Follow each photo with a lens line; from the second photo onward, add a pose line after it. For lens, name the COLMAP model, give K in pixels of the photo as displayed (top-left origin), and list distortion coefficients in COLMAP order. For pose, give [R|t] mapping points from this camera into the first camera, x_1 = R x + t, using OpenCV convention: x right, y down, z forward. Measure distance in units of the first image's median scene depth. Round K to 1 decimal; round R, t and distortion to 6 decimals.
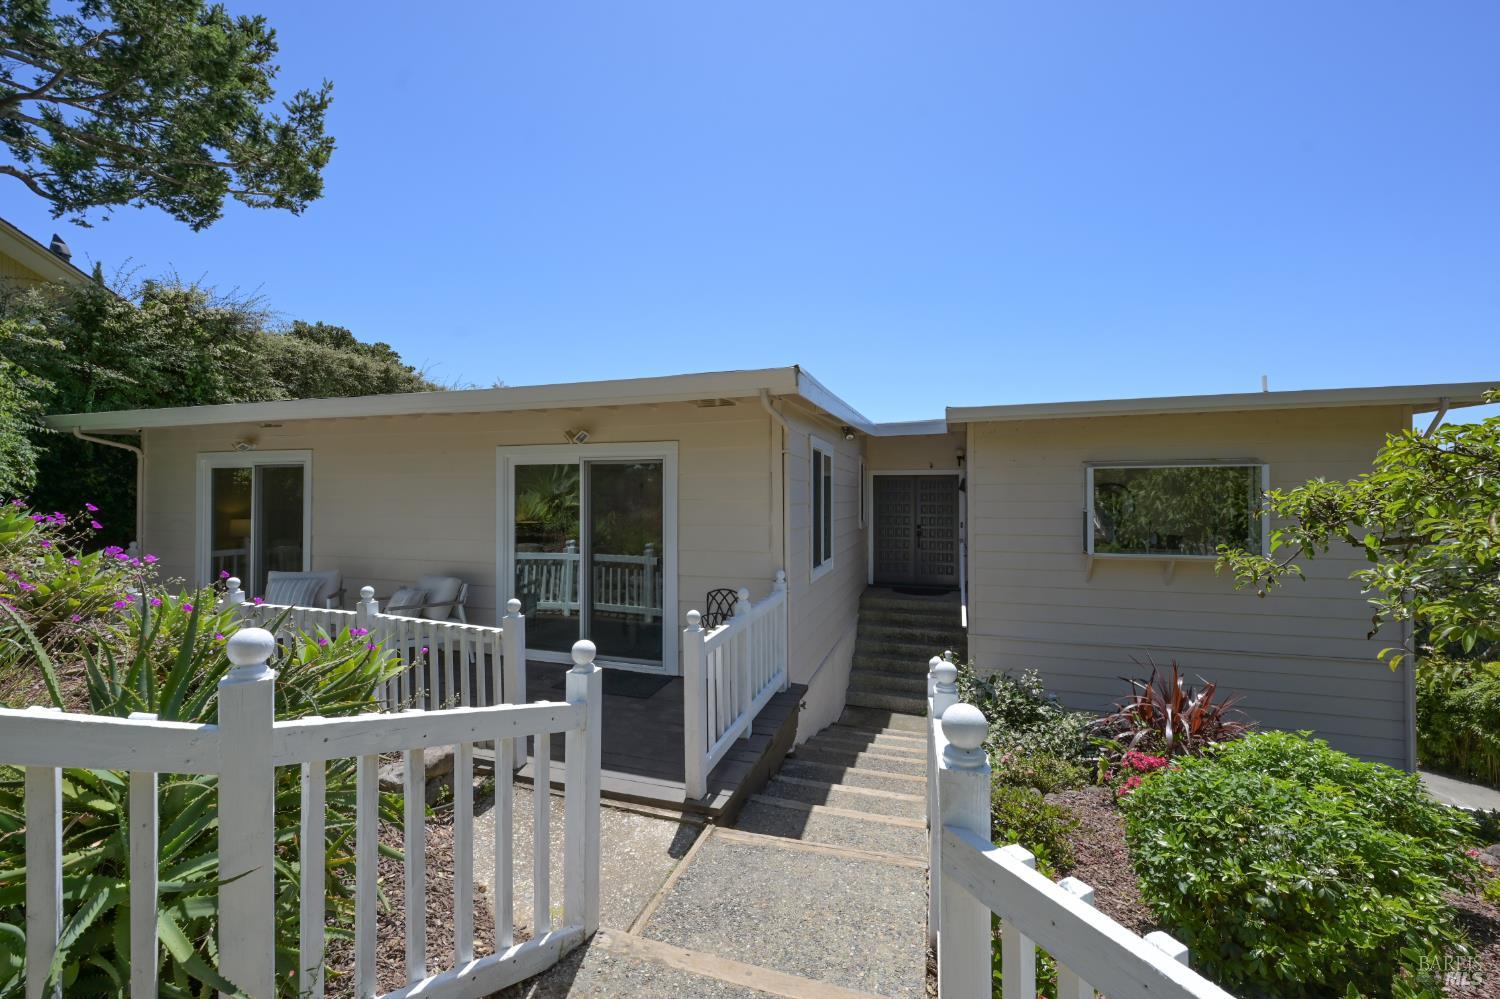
lens RADIAL K [[599.8, 0, 748.1], [0, 599.8, 509.1], [0, 0, 1]] dist [0.000041, -0.000023]
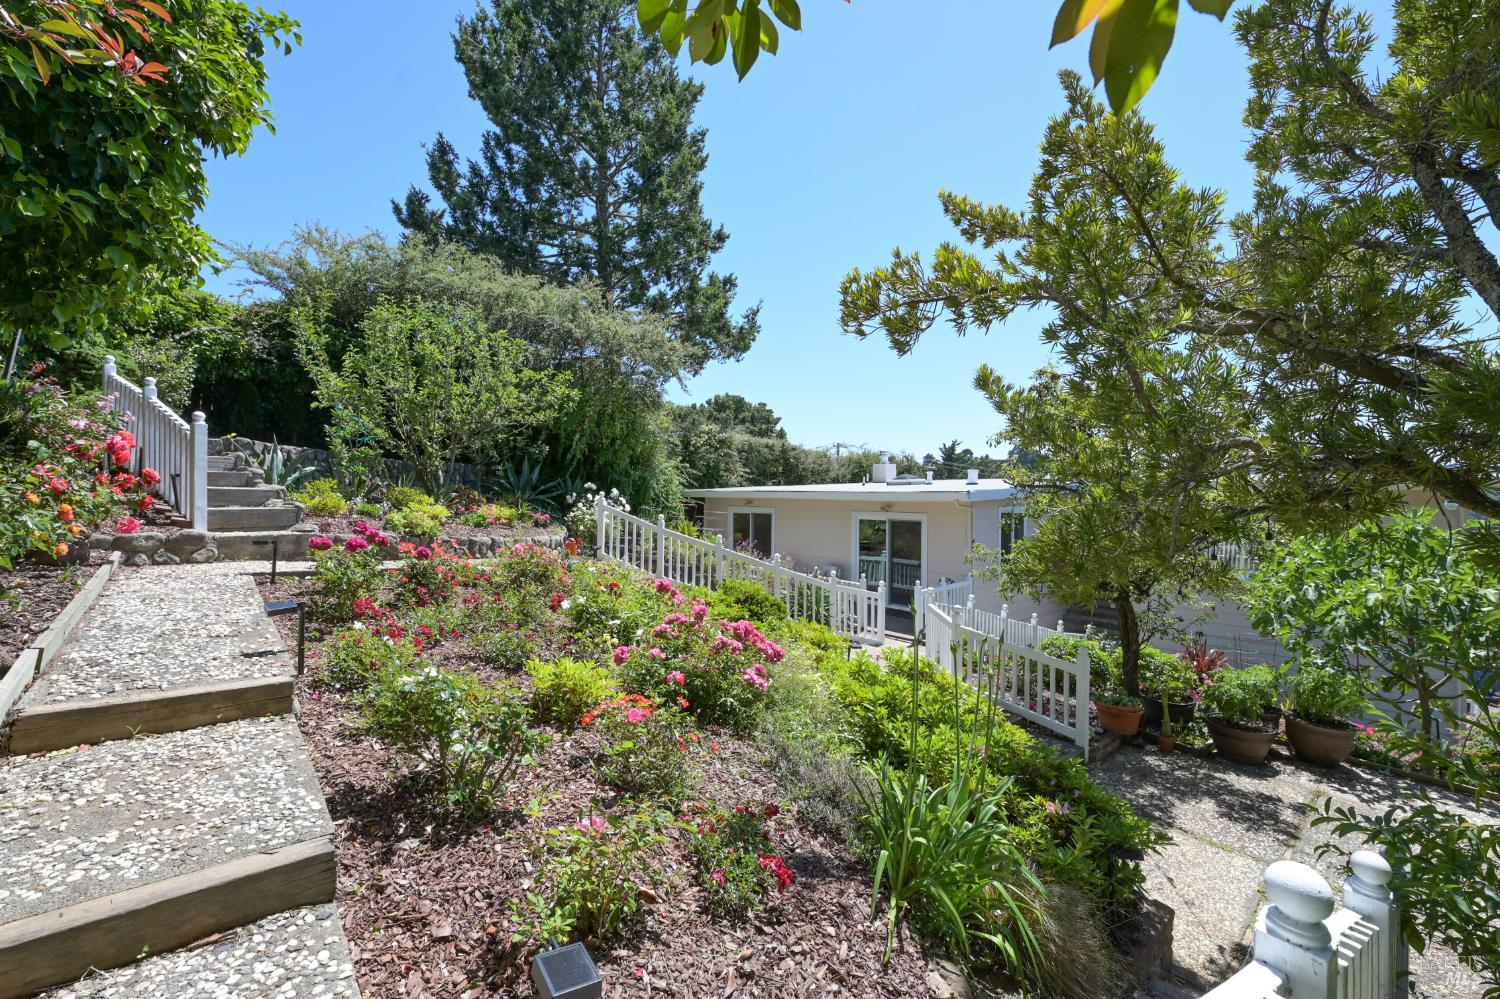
lens RADIAL K [[599.8, 0, 748.1], [0, 599.8, 509.1], [0, 0, 1]] dist [0.000041, -0.000023]
pose [[0.866730, 0.008334, -0.498708, 0.323887], [-0.003525, 0.999938, 0.010585, -0.109081], [0.498765, -0.007417, 0.866706, -1.002123]]
